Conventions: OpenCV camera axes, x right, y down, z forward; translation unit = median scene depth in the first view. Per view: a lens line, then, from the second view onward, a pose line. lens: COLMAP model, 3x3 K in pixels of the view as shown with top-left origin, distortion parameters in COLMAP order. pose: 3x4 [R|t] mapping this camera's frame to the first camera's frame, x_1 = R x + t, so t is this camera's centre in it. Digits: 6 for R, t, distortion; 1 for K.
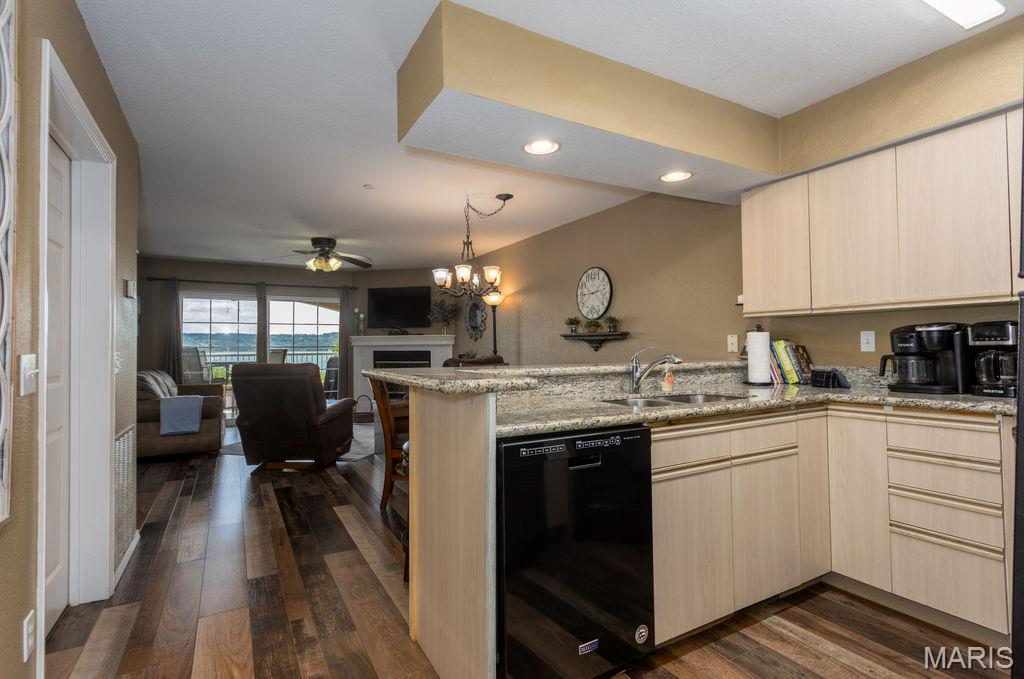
lens RADIAL K [[490.2, 0, 500.5], [0, 490.2, 335.1], [0, 0, 1]] dist [-0.002366, 0.001097]
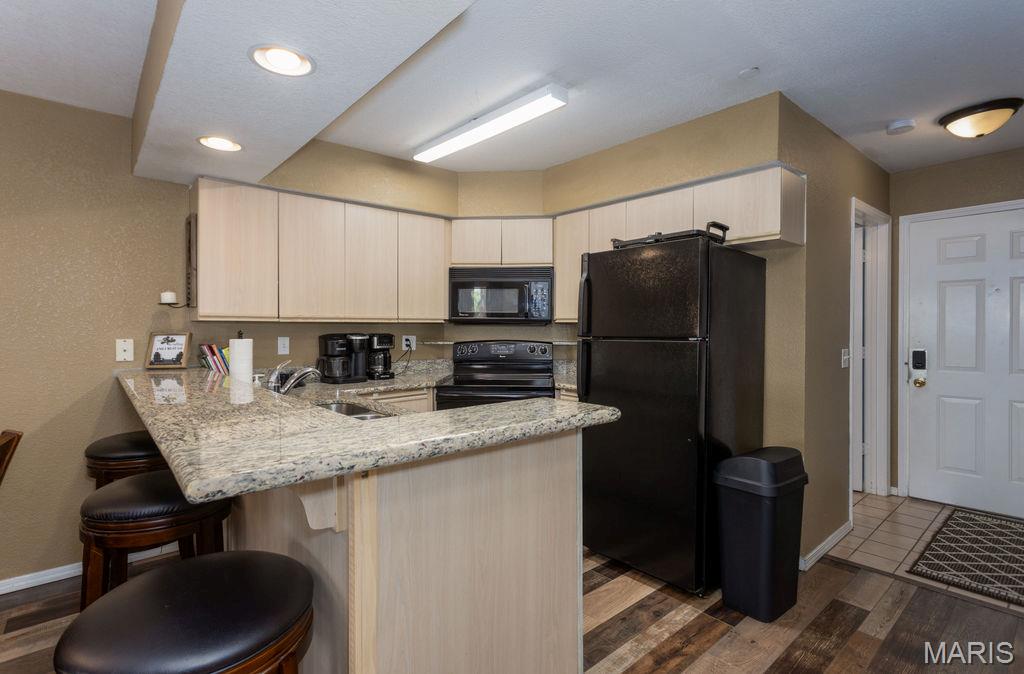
lens RADIAL K [[491.6, 0, 504.4], [0, 491.6, 334.8], [0, 0, 1]] dist [-0.002292, 0.001072]
pose [[-0.194519, -0.003733, 0.980892, -0.465724], [-0.019333, 0.999813, -0.000029, -0.021844], [-0.980708, -0.018969, -0.194555, 0.629216]]
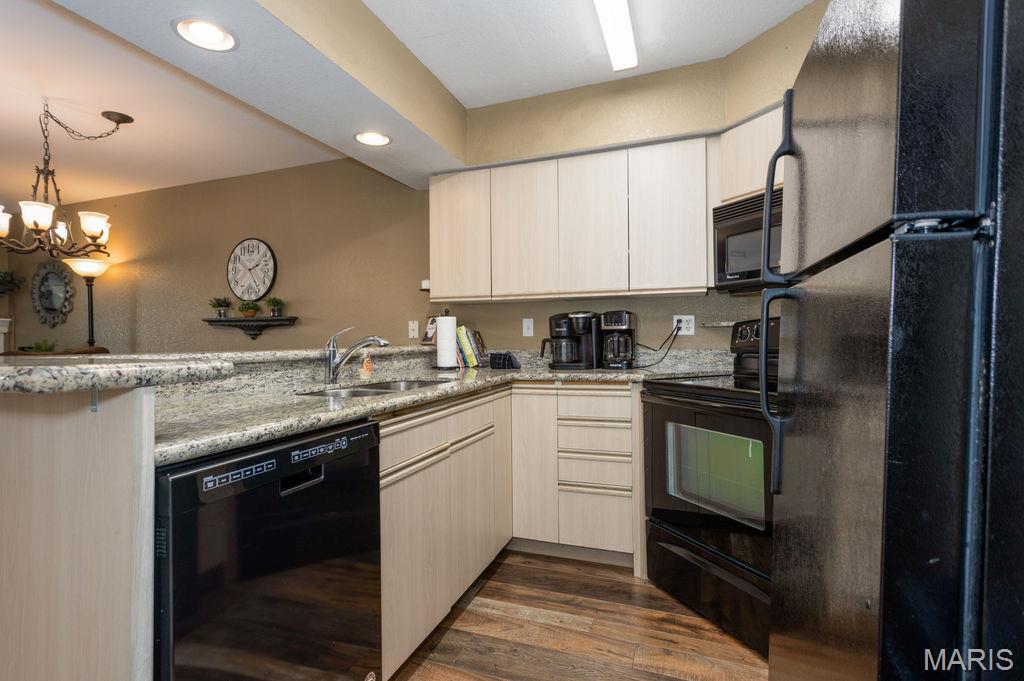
lens RADIAL K [[490.2, 0, 504.1], [0, 490.2, 336.7], [0, 0, 1]] dist [-0.002366, 0.001097]
pose [[0.761092, 0.005911, 0.648617, -0.032251], [-0.014532, 0.999863, 0.007939, 0.023191], [-0.648481, -0.015468, 0.761073, 0.145877]]
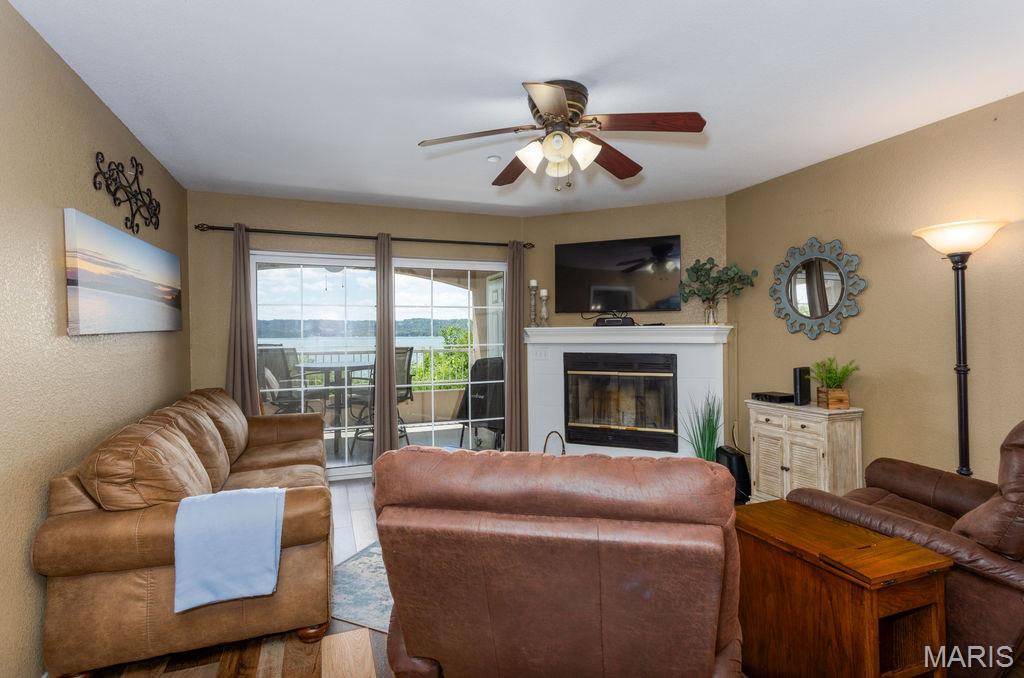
lens RADIAL K [[491.6, 0, 502.5], [0, 491.6, 333.5], [0, 0, 1]] dist [-0.002292, 0.001072]
pose [[0.988772, 0.000736, -0.149429, -0.658553], [0.003210, 0.999653, 0.026161, -0.015768], [0.149396, -0.026347, 0.988426, 1.120008]]
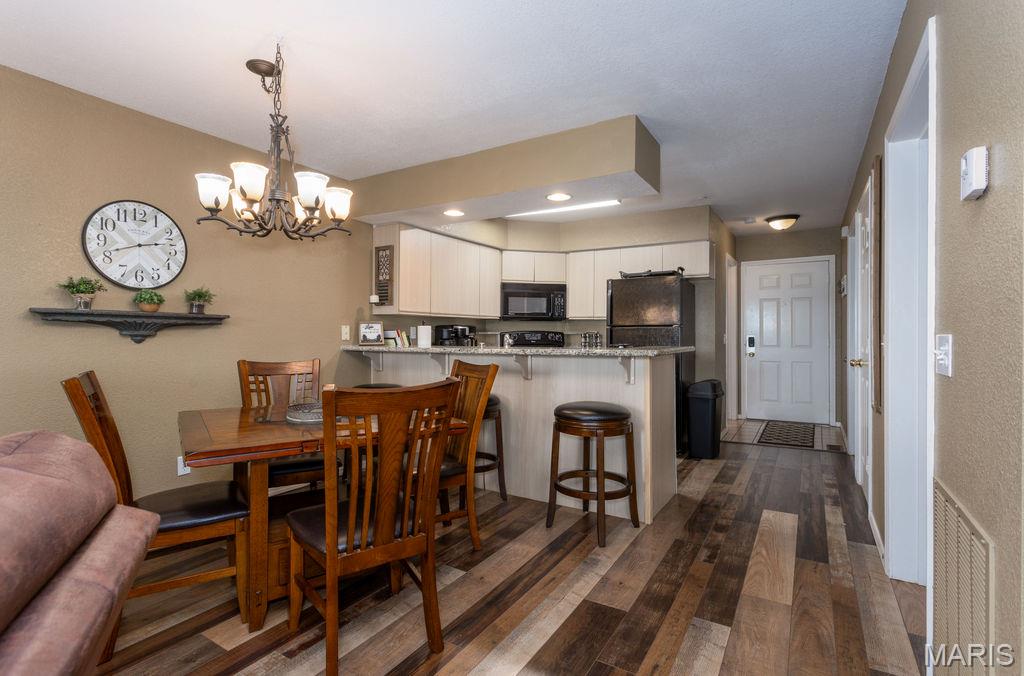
lens RADIAL K [[491.6, 0, 498.1], [0, 491.6, 338.9], [0, 0, 1]] dist [-0.002292, 0.001072]
pose [[-0.481736, 0.002833, 0.876312, -0.842540], [-0.014513, 0.999832, -0.011211, 0.044104], [-0.876196, -0.018118, -0.481614, 1.407891]]
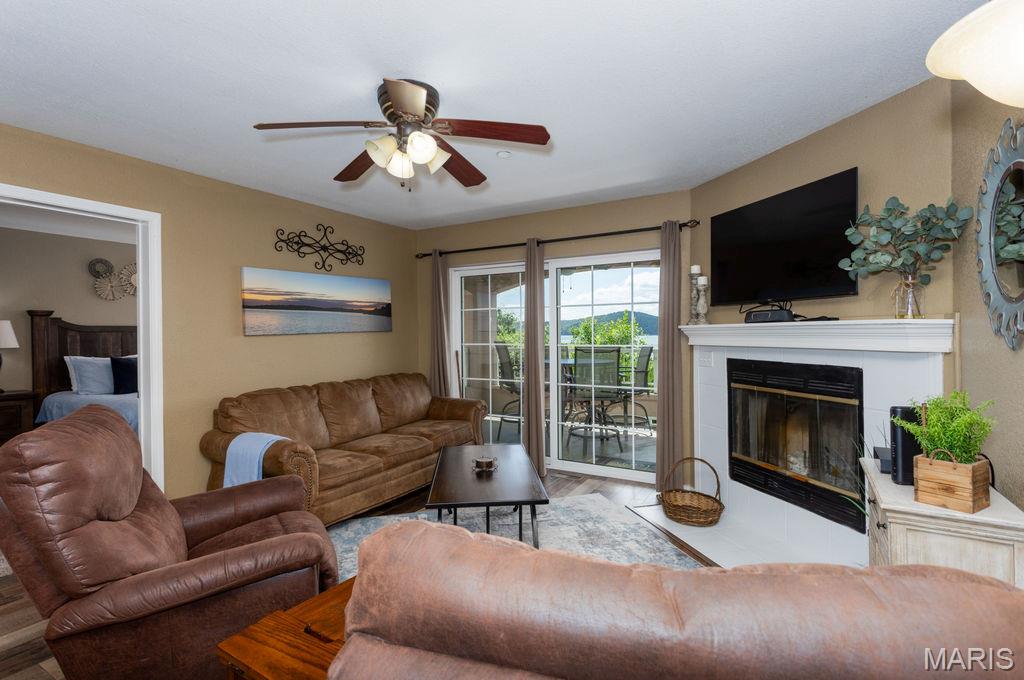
lens RADIAL K [[490.2, 0, 499.5], [0, 490.2, 335.2], [0, 0, 1]] dist [-0.002366, 0.001097]
pose [[0.497552, 0.006728, -0.867408, 0.049108], [0.025180, 0.999436, 0.022196, -0.009241], [0.867068, -0.032885, 0.497102, 1.641267]]
